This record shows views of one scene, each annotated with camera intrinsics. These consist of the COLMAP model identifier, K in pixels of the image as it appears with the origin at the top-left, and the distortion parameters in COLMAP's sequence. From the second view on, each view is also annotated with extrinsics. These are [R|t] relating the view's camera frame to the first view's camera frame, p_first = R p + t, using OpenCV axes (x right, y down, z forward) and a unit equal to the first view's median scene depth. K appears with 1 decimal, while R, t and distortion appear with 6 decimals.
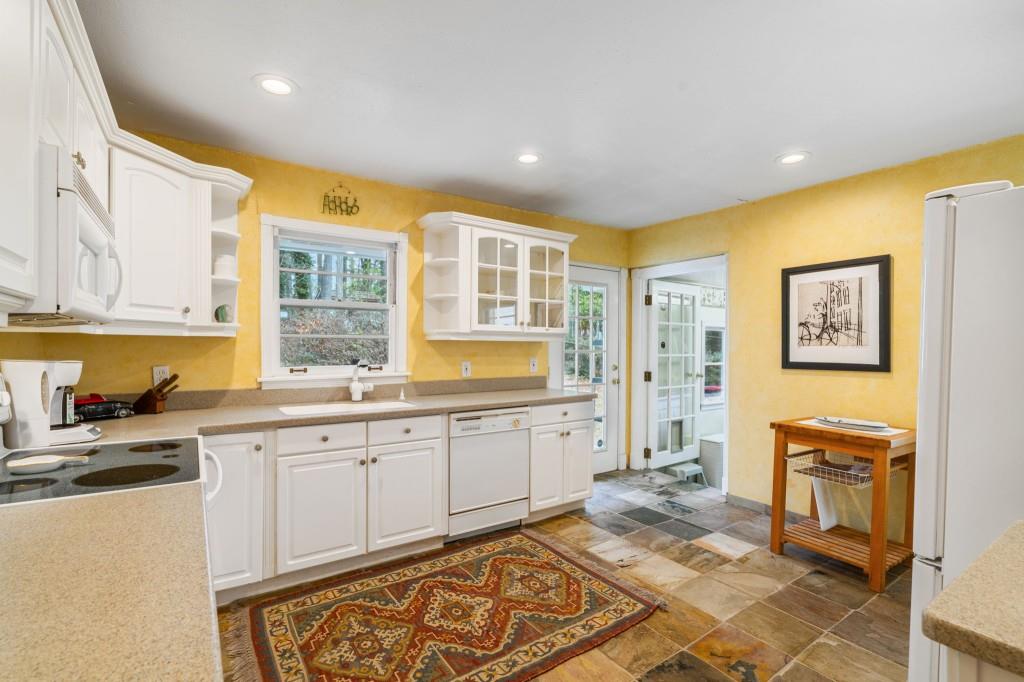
lens RADIAL K [[461.8, 0, 512.1], [0, 461.8, 348.7], [0, 0, 1]] dist [-0.007189, 0.003138]
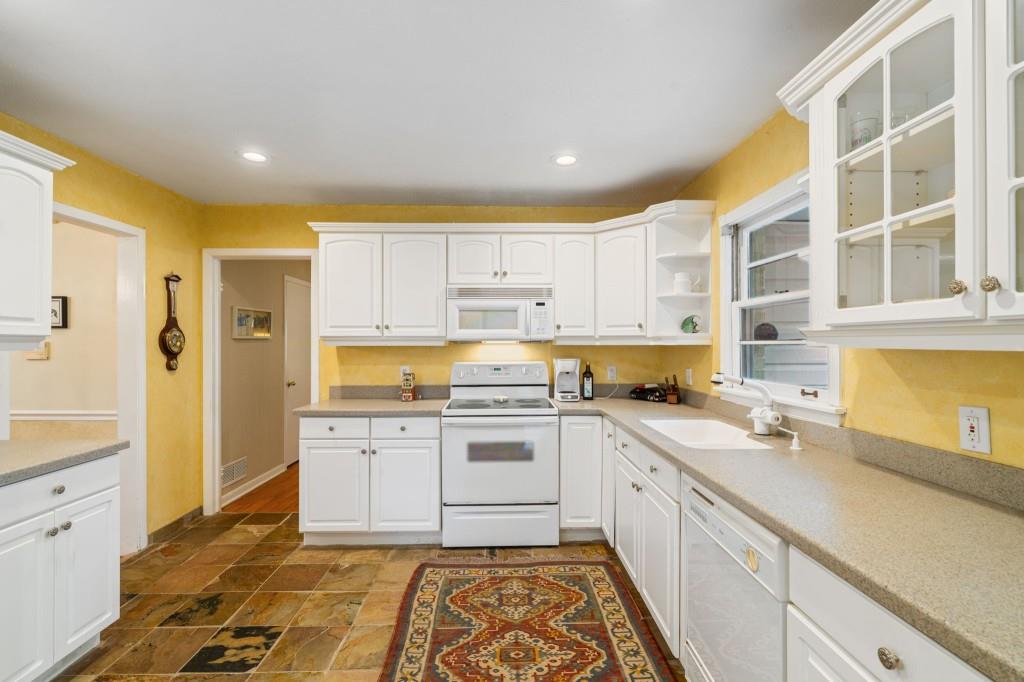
lens RADIAL K [[461.8, 0, 510.5], [0, 461.8, 339.2], [0, 0, 1]] dist [-0.007189, 0.003138]
pose [[-0.545816, -0.012883, -0.837806, 0.512366], [-0.007469, 0.999917, -0.010510, -0.023359], [0.837872, 0.000521, -0.545867, 1.180287]]
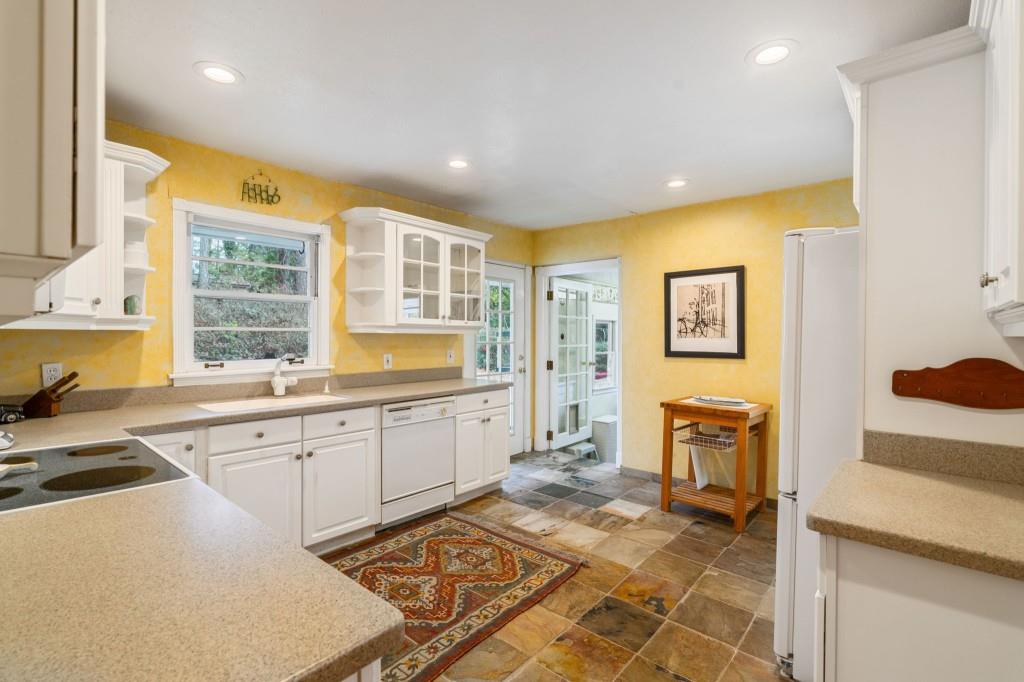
lens RADIAL K [[461.8, 0, 508.7], [0, 461.8, 336.4], [0, 0, 1]] dist [-0.007189, 0.003138]
pose [[0.969896, -0.001728, 0.243512, -0.115926], [0.002799, 0.999988, -0.004051, -0.007217], [-0.243502, 0.004611, 0.969889, -0.067972]]
